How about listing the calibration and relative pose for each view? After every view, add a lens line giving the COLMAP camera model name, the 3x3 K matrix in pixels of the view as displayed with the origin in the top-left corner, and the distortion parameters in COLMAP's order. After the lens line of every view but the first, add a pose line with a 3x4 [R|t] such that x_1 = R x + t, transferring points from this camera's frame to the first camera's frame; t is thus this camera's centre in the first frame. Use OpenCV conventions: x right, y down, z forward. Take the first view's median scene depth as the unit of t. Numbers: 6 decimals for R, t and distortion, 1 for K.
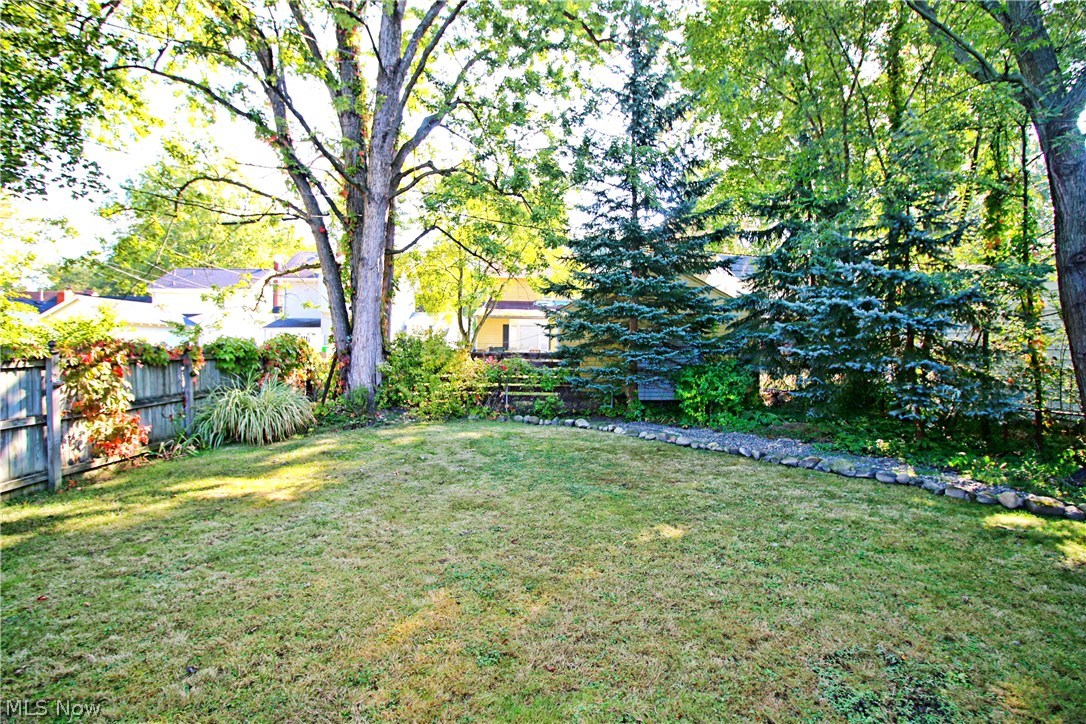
lens RADIAL K [[495.3, 0, 544.7], [0, 495.3, 353.5], [0, 0, 1]] dist [-0.007794, -0.009024]
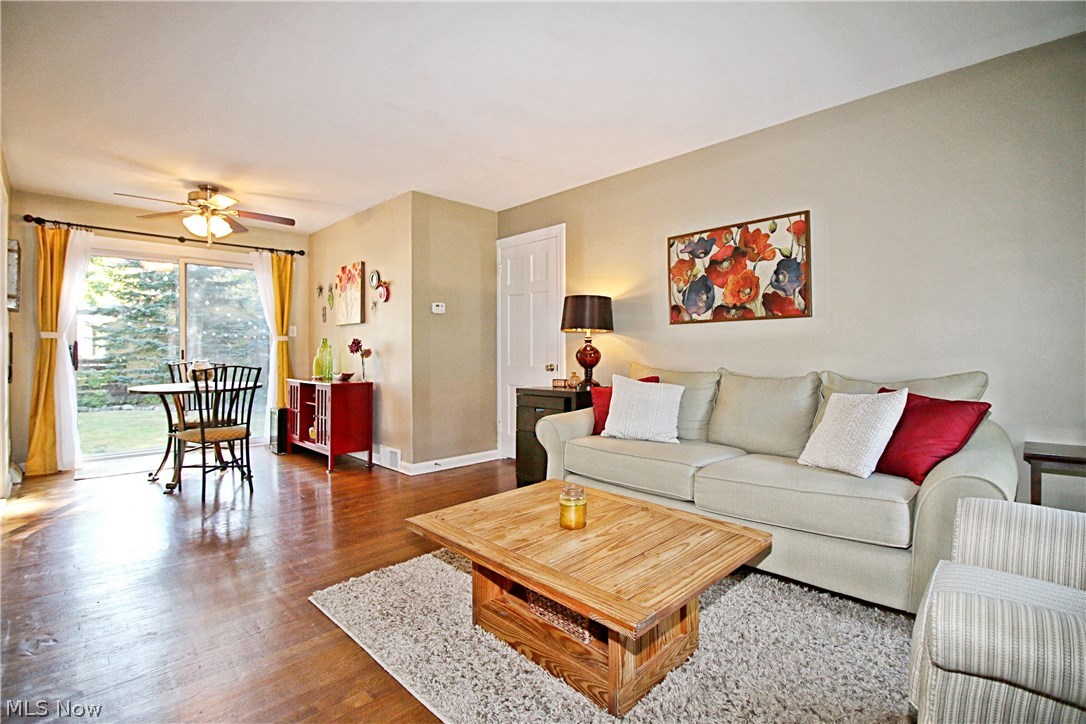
lens RADIAL K [[495.3, 0, 545.4], [0, 495.3, 350.4], [0, 0, 1]] dist [-0.007794, -0.009024]
pose [[0.723215, -0.013412, 0.690493, -0.026744], [0.017497, 0.999846, 0.001096, -0.005545], [-0.690402, 0.011289, 0.723338, -0.816180]]
